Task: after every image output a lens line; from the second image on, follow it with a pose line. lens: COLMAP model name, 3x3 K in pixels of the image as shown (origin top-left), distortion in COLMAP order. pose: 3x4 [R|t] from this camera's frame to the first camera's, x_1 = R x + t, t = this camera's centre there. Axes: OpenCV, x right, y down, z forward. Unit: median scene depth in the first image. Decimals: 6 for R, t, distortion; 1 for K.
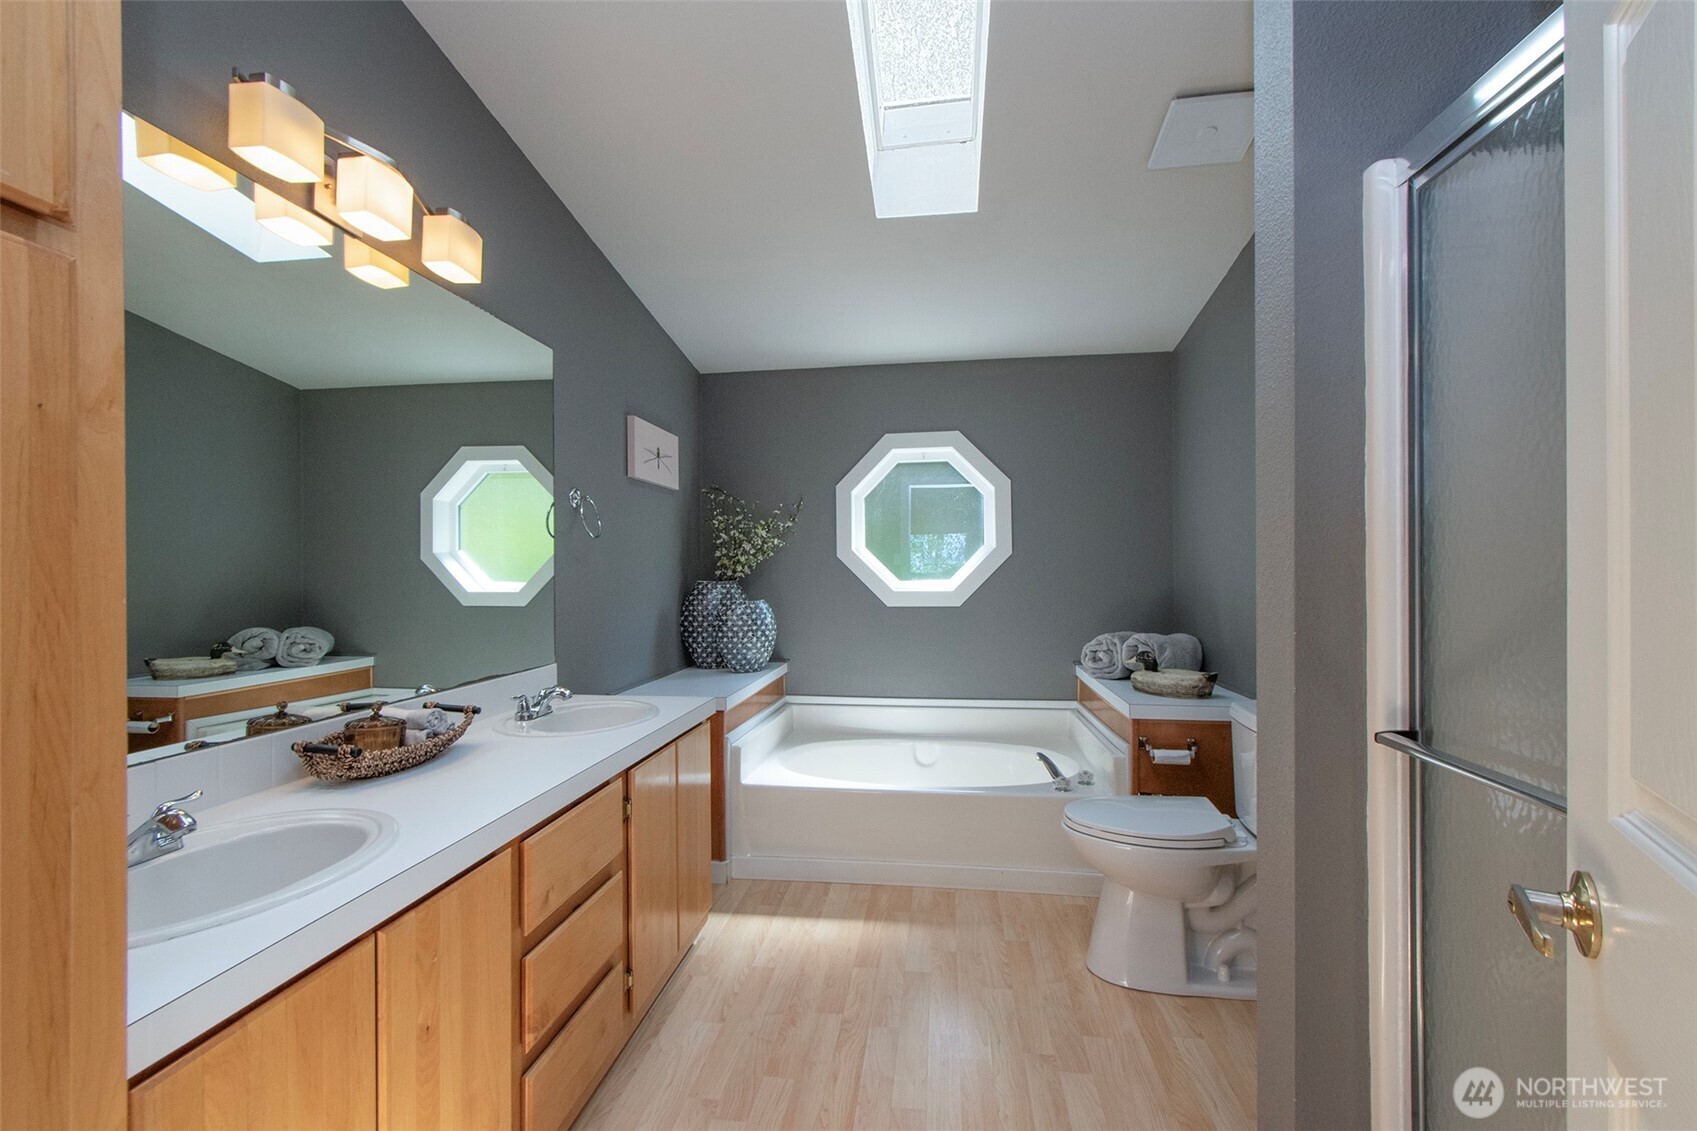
lens RADIAL K [[747.5, 0, 841.0], [0, 747.5, 573.4], [0, 0, 1]] dist [0.002389, 0.000035]
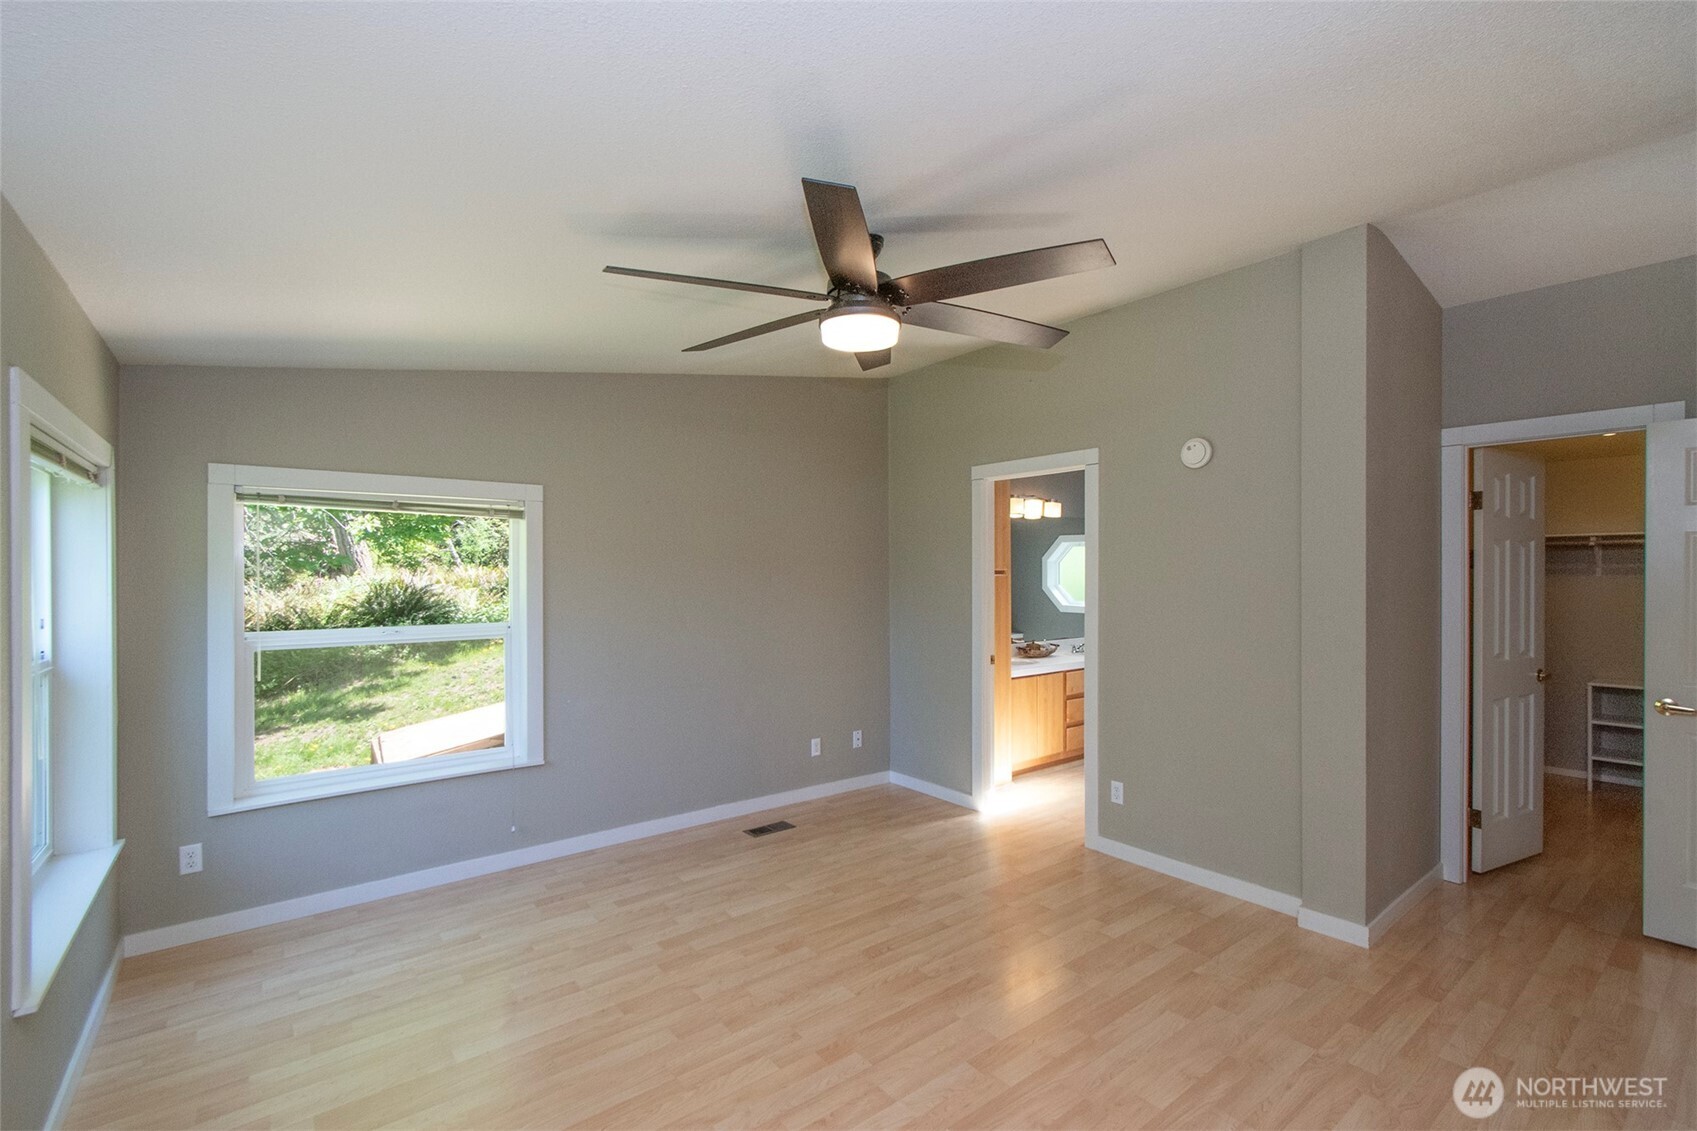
lens RADIAL K [[740.3, 0, 835.3], [0, 740.3, 578.2], [0, 0, 1]] dist [0.001051, 0.000112]
pose [[0.712048, 0.005307, -0.702111, 1.361031], [0.000413, 0.999968, 0.007978, -0.179459], [0.702131, -0.005970, 0.712023, -2.488186]]
